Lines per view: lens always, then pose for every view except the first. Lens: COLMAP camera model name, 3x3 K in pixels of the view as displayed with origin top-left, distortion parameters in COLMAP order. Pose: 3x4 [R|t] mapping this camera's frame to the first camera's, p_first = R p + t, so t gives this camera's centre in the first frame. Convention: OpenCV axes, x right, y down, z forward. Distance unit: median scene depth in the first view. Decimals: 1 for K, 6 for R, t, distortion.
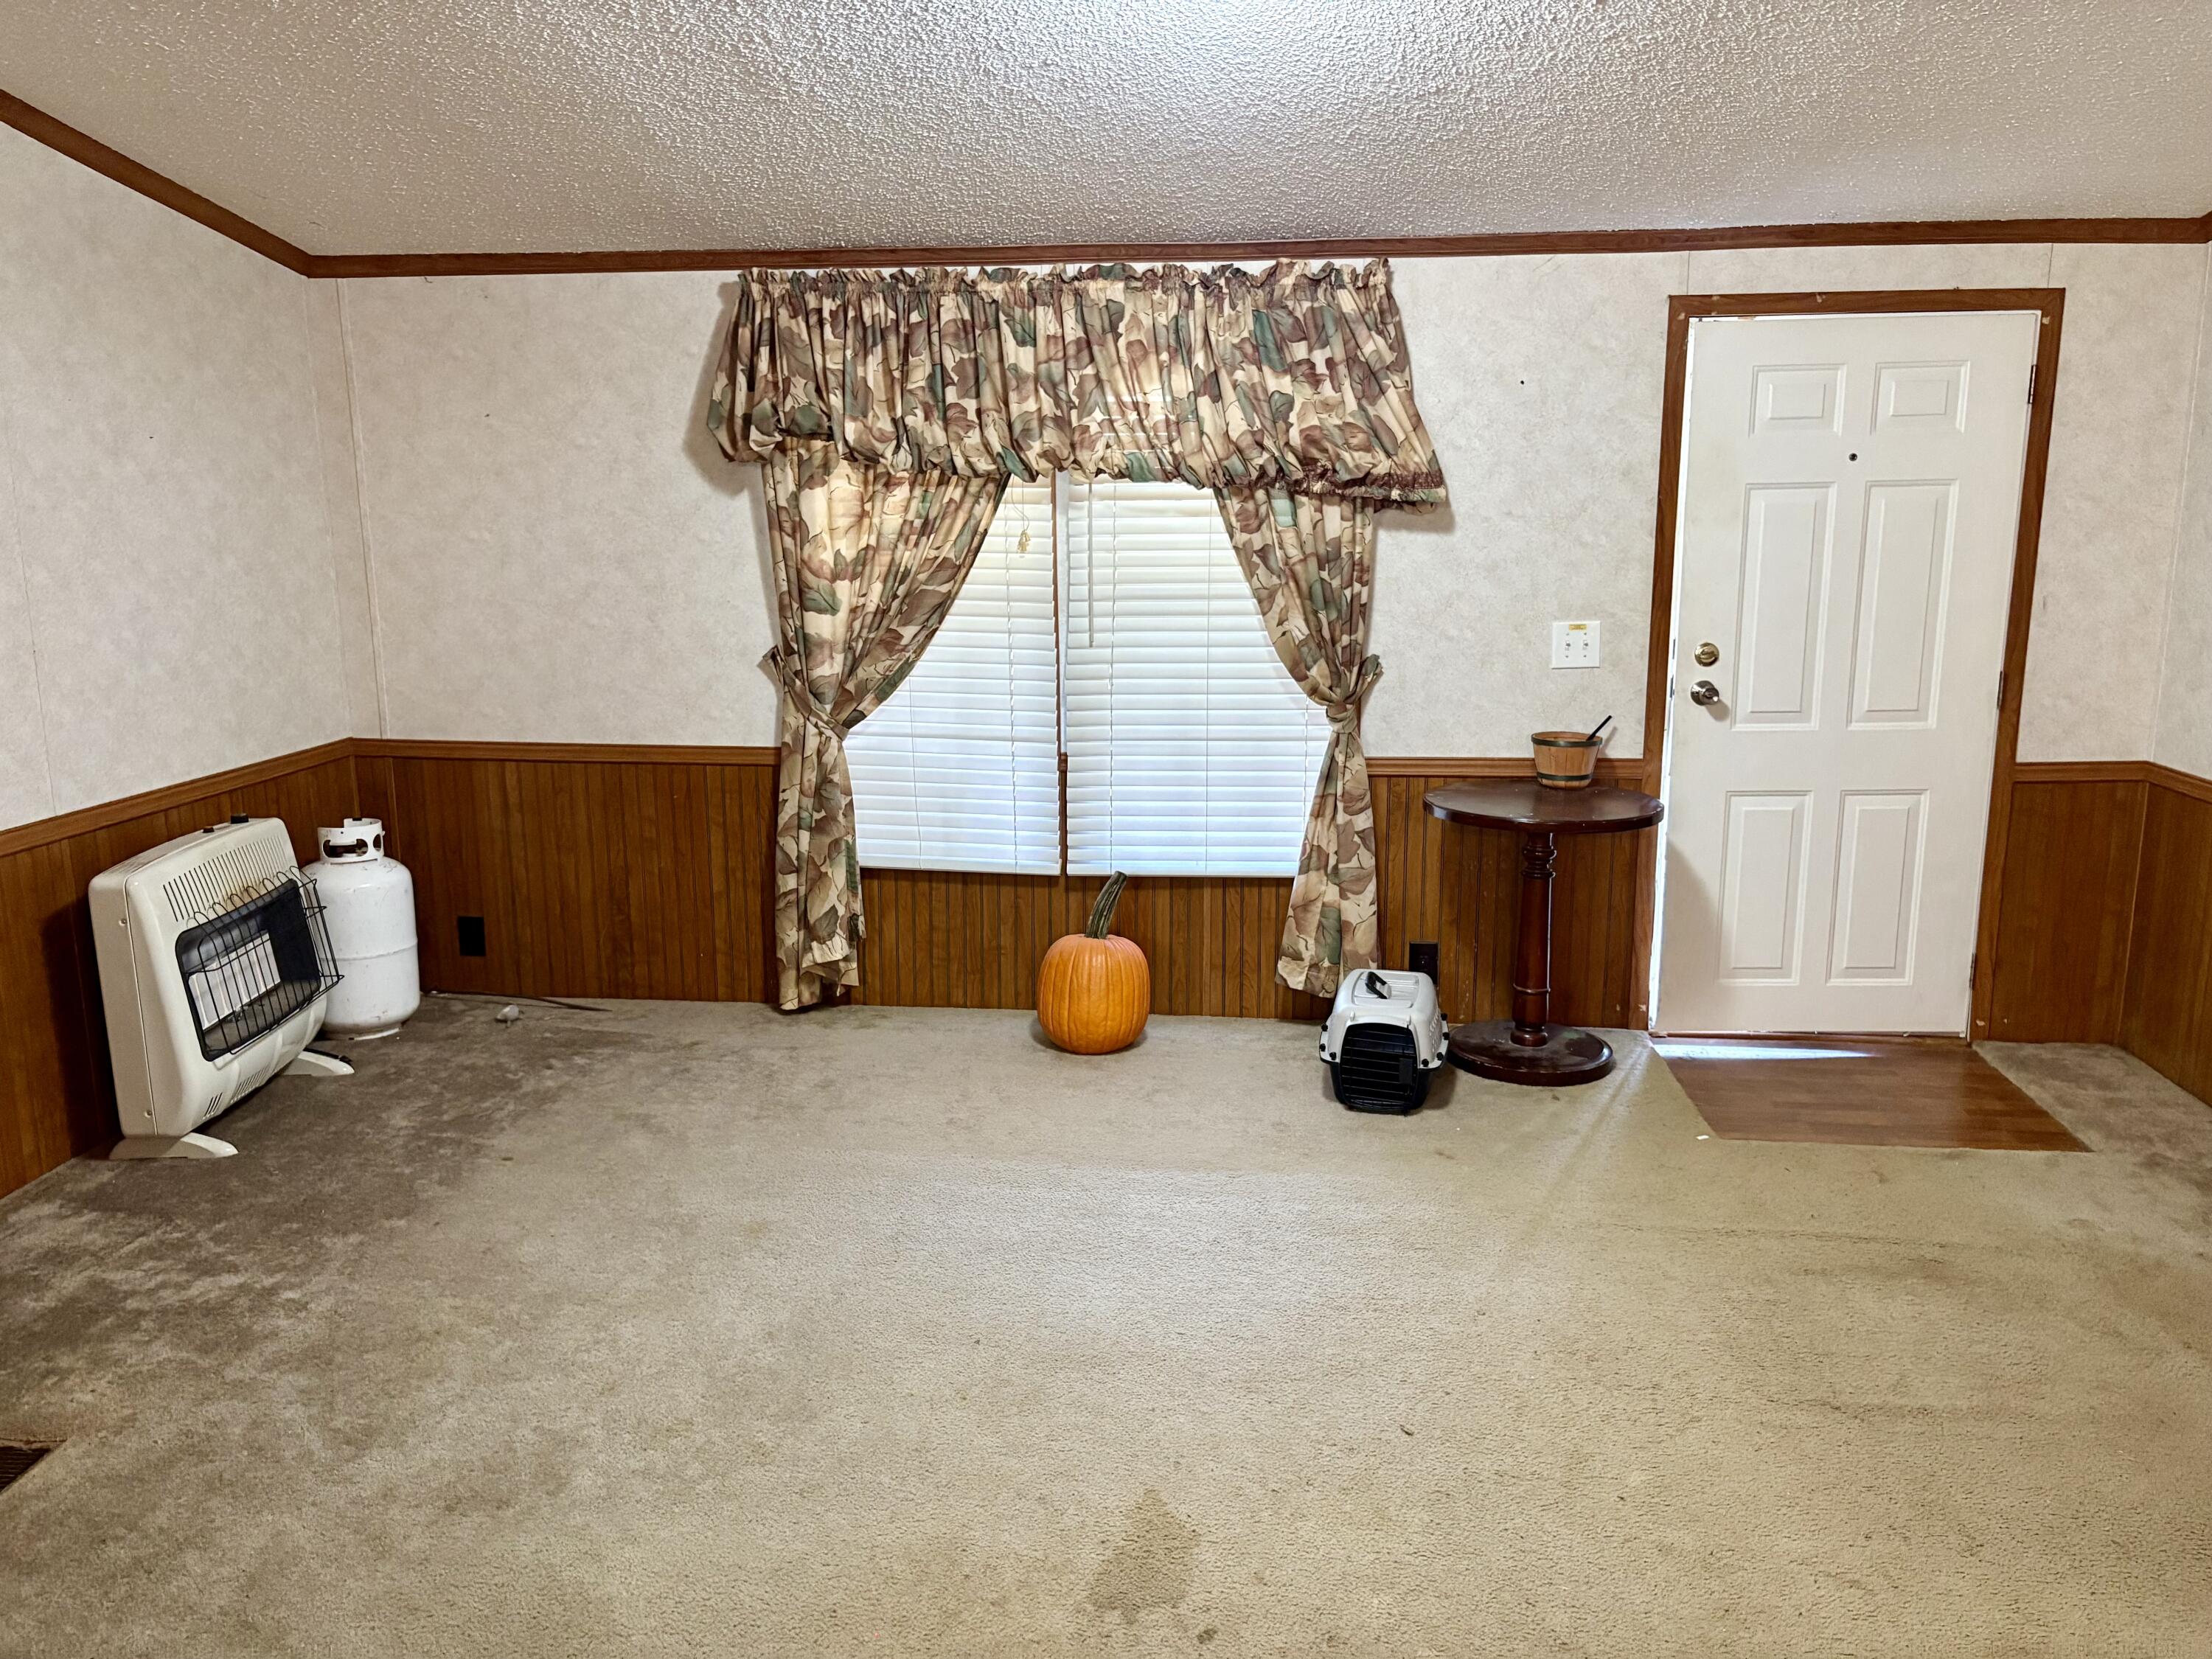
lens RADIAL K [[1666.1, 0, 1106.0], [0, 1666.1, 818.1], [0, 0, 1]] dist [0.029937, -0.043023]
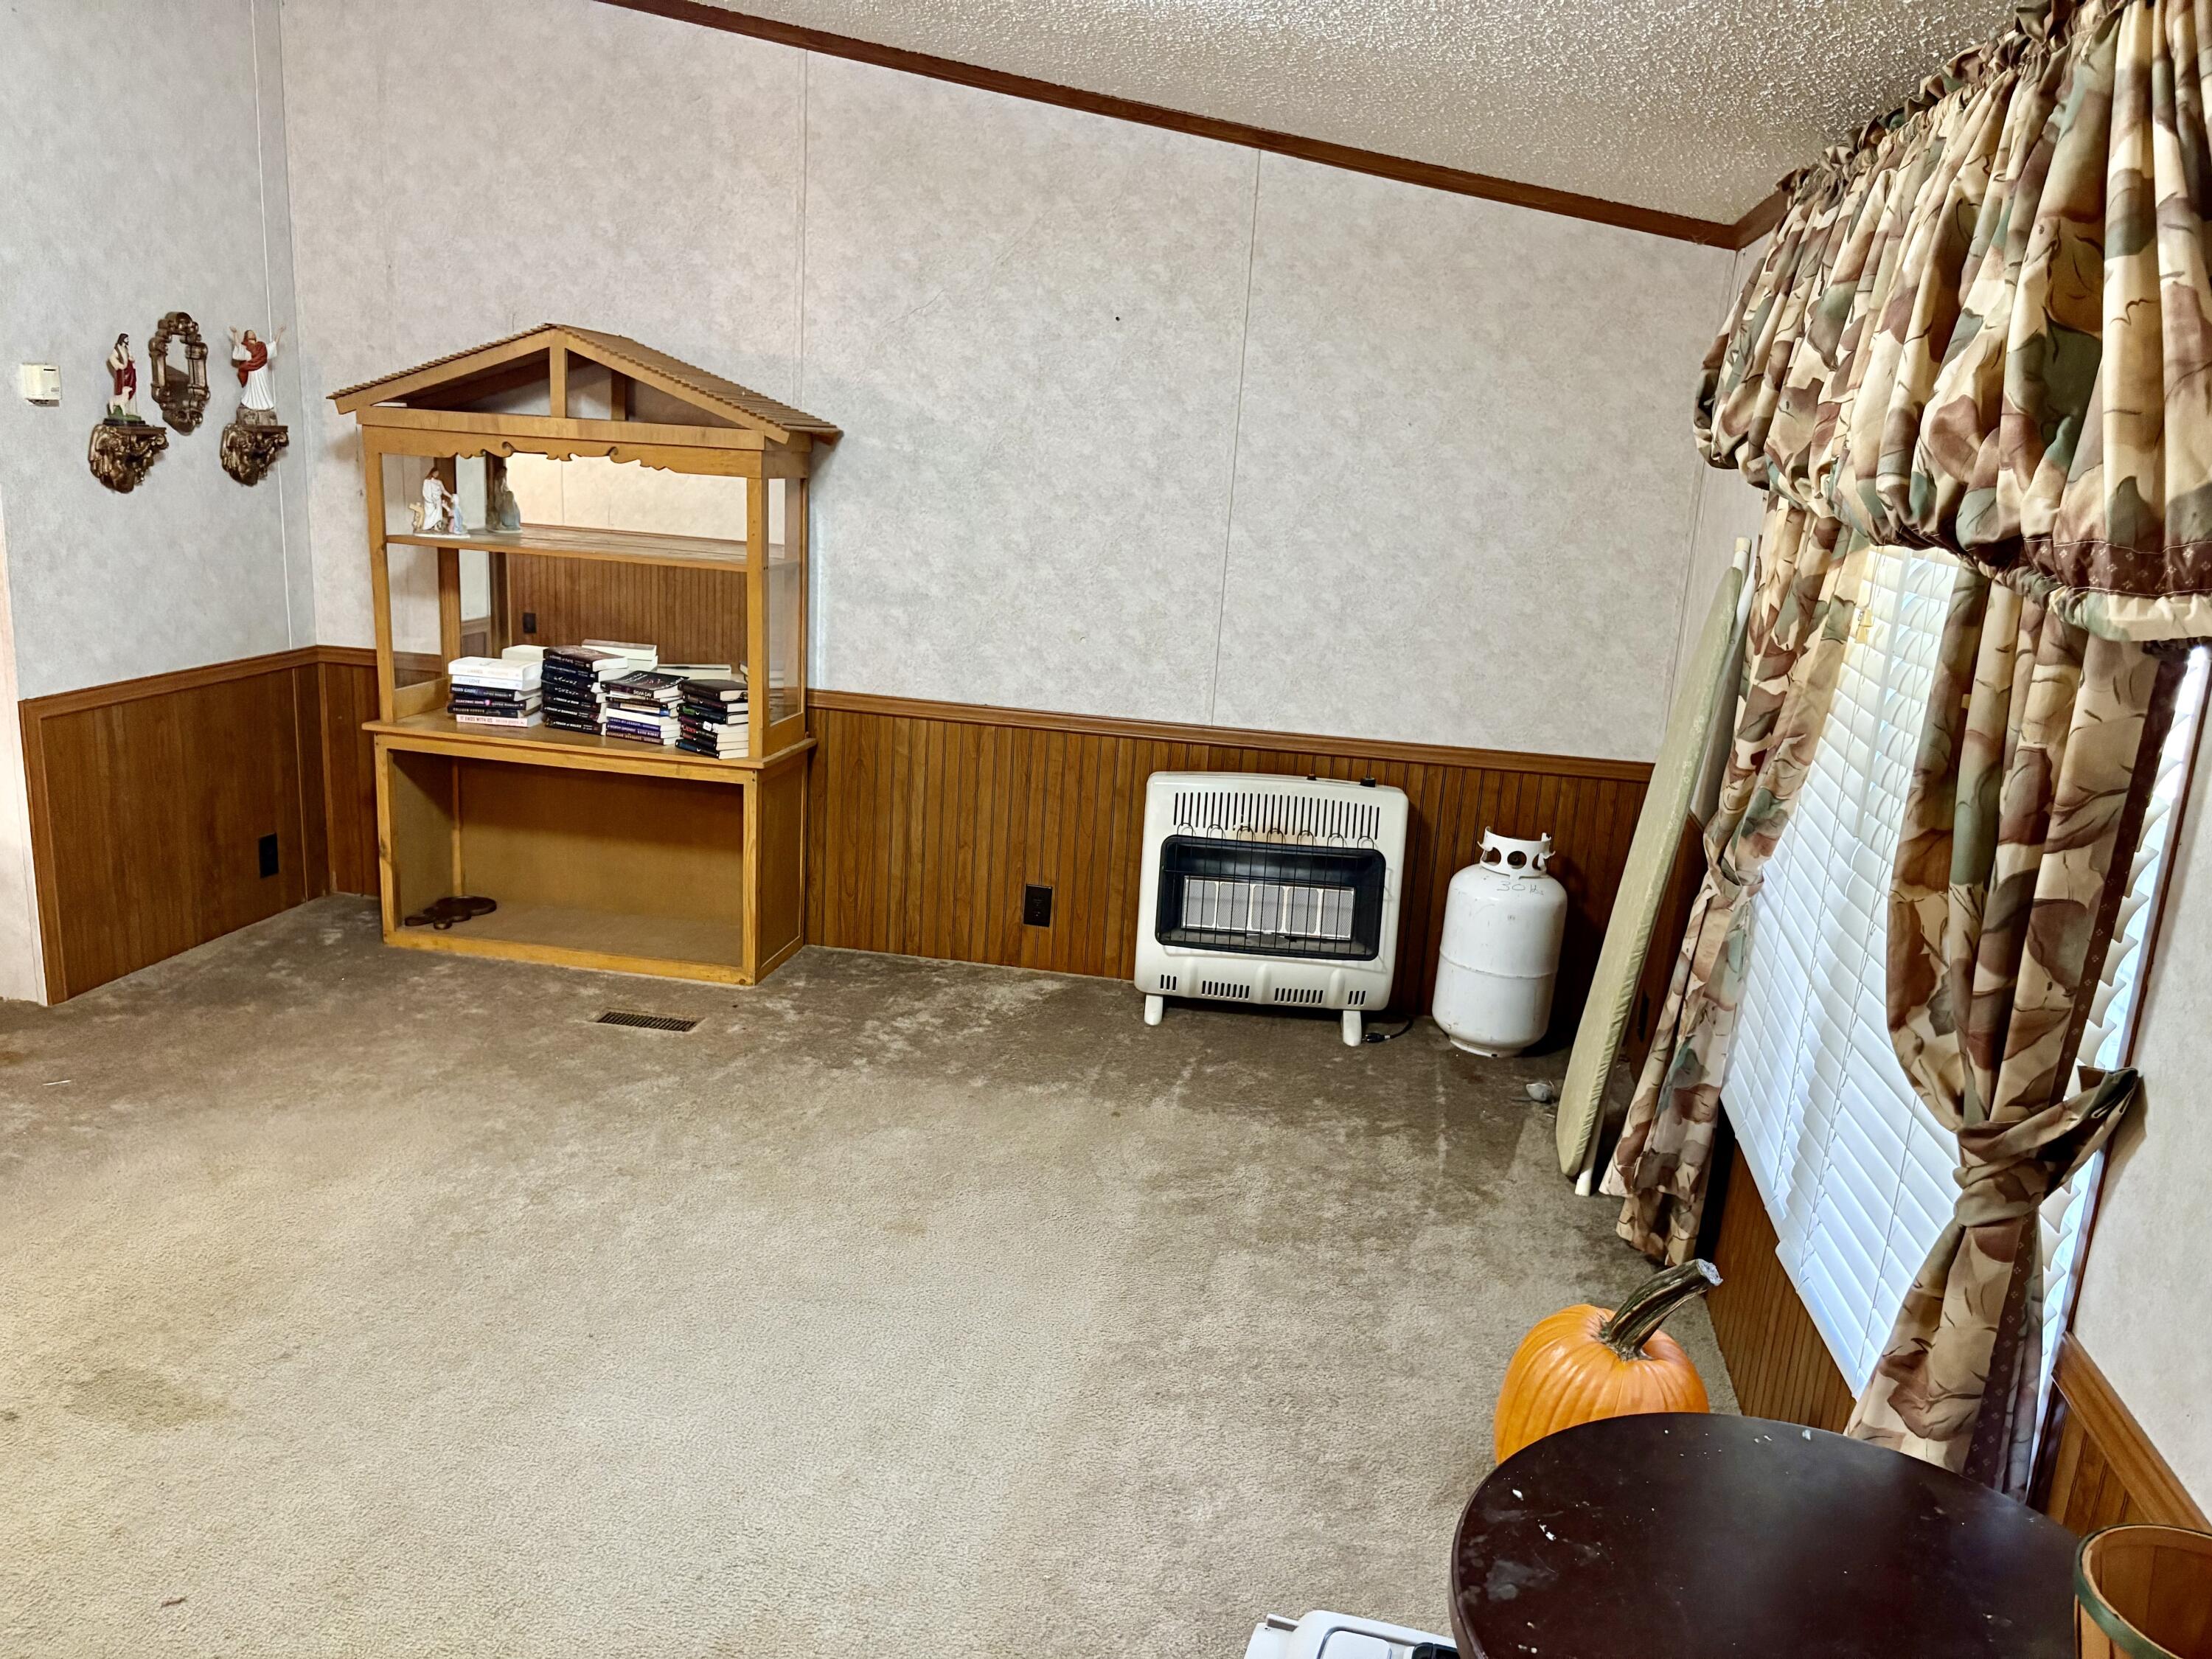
lens RADIAL K [[1666.1, 0, 1105.9], [0, 1666.1, 838.3], [0, 0, 1]] dist [0.029937, -0.043023]
pose [[-0.082315, 0.231457, -0.969356, 0.538750], [-0.250160, 0.936718, 0.244907, -0.184964], [0.964699, 0.262654, -0.019205, 0.868311]]
